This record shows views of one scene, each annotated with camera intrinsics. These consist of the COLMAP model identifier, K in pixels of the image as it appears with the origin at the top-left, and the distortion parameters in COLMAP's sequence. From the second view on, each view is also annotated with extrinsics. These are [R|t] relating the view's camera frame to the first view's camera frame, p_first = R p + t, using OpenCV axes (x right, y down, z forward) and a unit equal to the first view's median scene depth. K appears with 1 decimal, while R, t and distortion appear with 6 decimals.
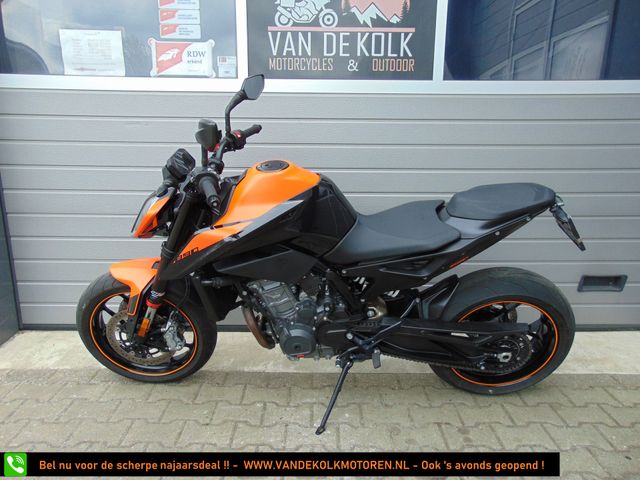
lens RADIAL K [[479.8, 0, 318.5], [0, 479.8, 240.3], [0, 0, 1]] dist [-0.020812, 0.061393]
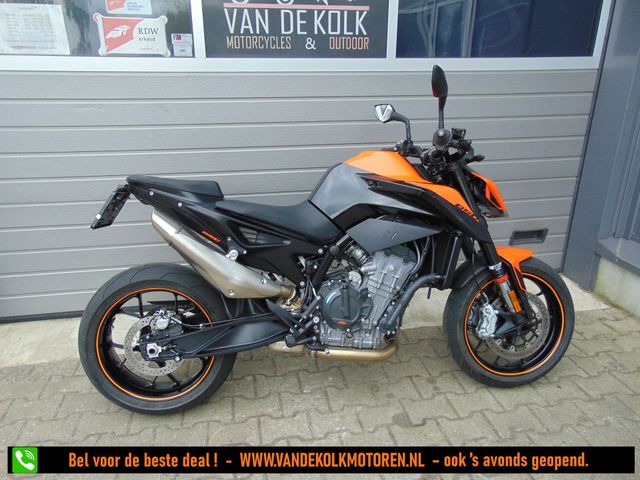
lens RADIAL K [[479.8, 0, 318.5], [0, 479.8, 240.3], [0, 0, 1]] dist [-0.020812, 0.061393]
pose [[0.983825, -0.069100, 0.165268, -0.108847], [0.047758, 0.990390, 0.129793, -0.084578], [-0.172648, -0.119801, 0.977671, -0.043545]]
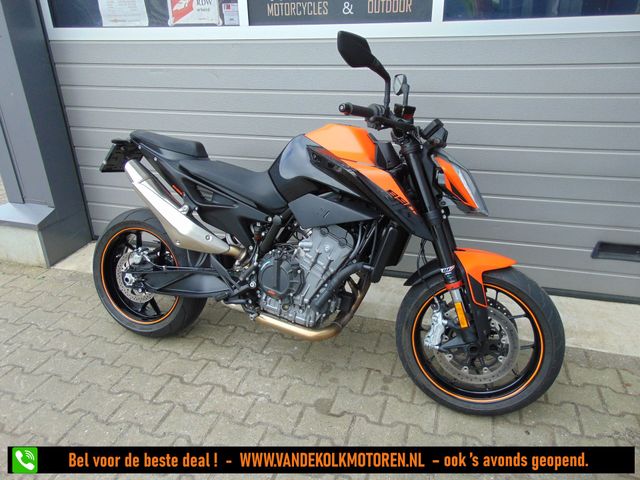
lens RADIAL K [[479.8, 0, 318.5], [0, 479.8, 240.3], [0, 0, 1]] dist [-0.020812, 0.061393]
pose [[0.953994, 0.098317, -0.283247, 0.339193], [-0.044752, 0.980818, 0.189721, -0.086290], [0.296467, -0.168317, 0.940094, -0.008462]]
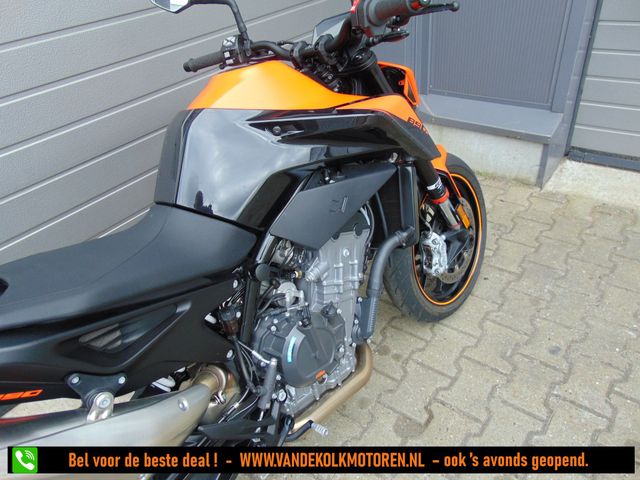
lens RADIAL K [[479.8, 0, 318.5], [0, 479.8, 240.3], [0, 0, 1]] dist [-0.020812, 0.061393]
pose [[0.608446, -0.507610, 0.610021, -0.168515], [0.277844, 0.856286, 0.435404, -0.160367], [-0.743368, -0.095430, 0.662041, 0.406560]]
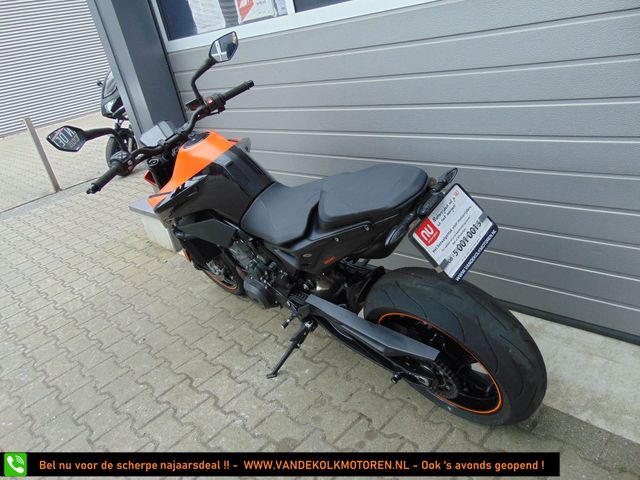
lens RADIAL K [[479.8, 0, 318.5], [0, 479.8, 240.3], [0, 0, 1]] dist [-0.020812, 0.061393]
pose [[0.688958, 0.173683, -0.703684, 0.635301], [0.026338, 0.964224, 0.263777, -0.154066], [0.724323, -0.200265, 0.659735, 0.320448]]
